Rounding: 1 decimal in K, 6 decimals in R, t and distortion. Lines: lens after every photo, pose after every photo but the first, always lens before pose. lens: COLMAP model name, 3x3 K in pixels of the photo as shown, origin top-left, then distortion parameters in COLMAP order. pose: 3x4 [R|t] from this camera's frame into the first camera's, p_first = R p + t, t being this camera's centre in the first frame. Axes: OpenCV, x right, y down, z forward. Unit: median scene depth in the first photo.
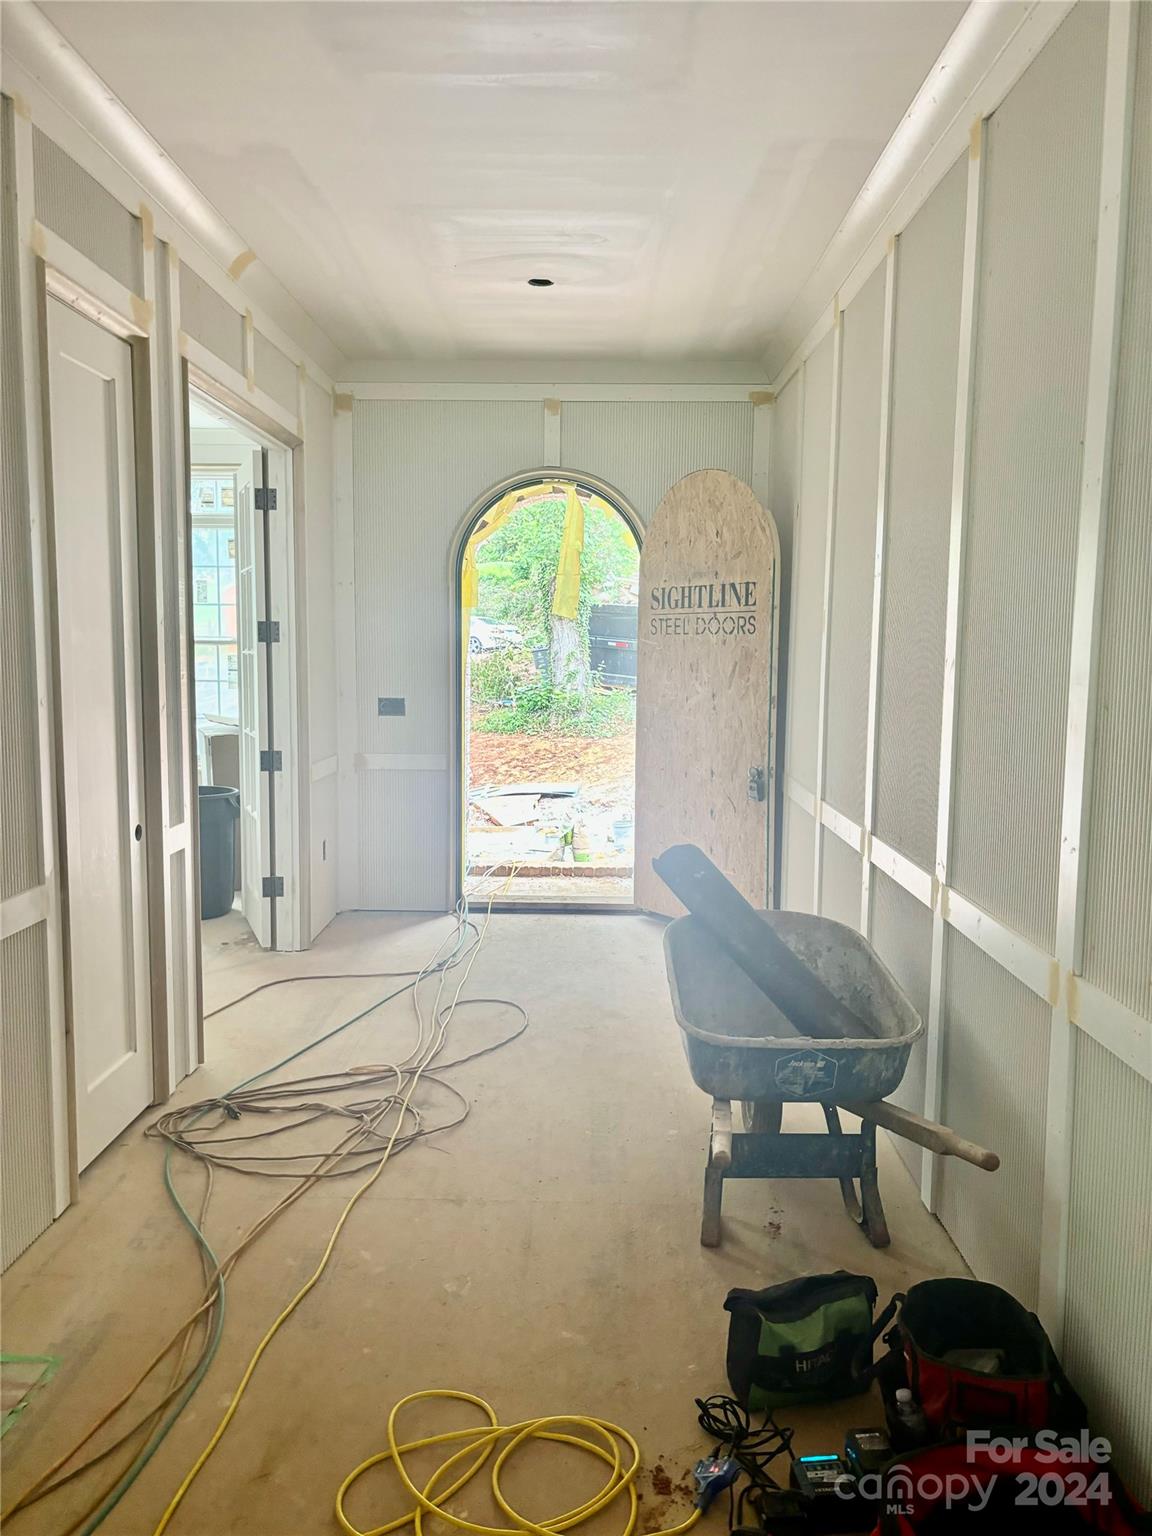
lens RADIAL K [[1166.5, 0, 579.2], [0, 1166.5, 773.5], [0, 0, 1]] dist [-0.122615, -0.006622]
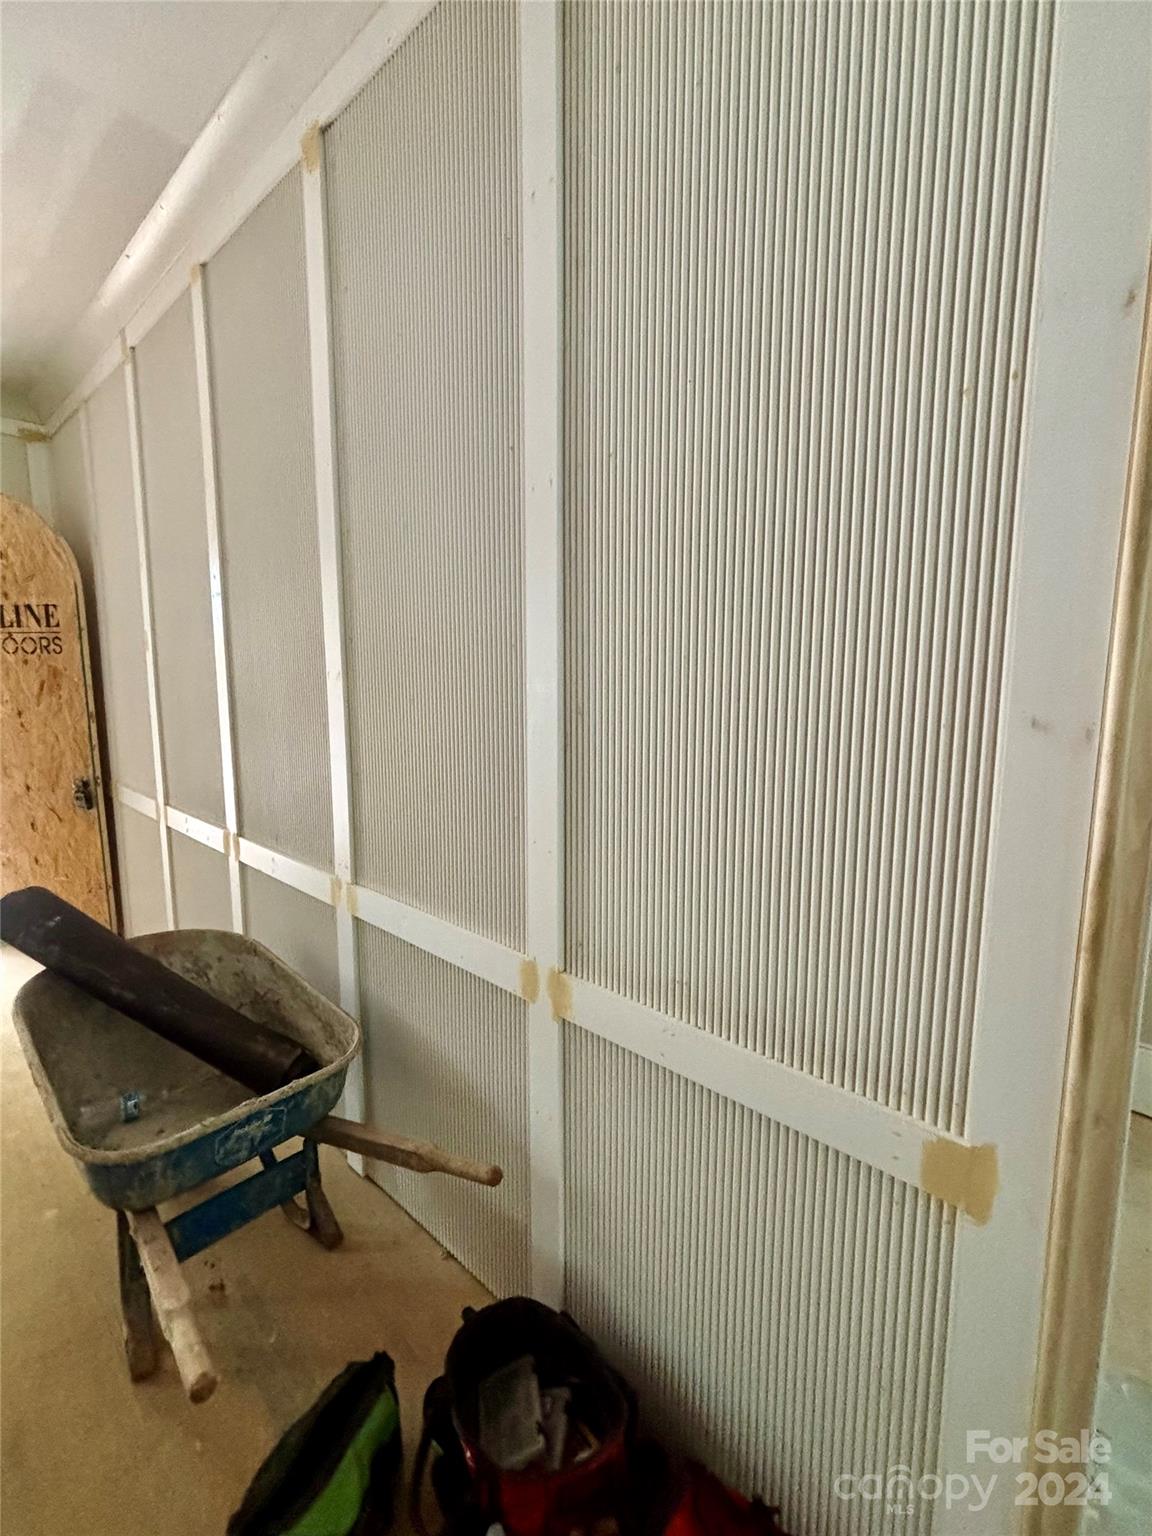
lens RADIAL K [[684.8, 0, 573.6], [0, 684.8, 761.1], [0, 0, 1]] dist [0.002018, 0.001923]
pose [[0.682239, -0.103623, 0.723749, 0.005814], [0.084306, 0.994452, 0.062910, -0.022474], [-0.726252, 0.018096, 0.687190, 0.232108]]
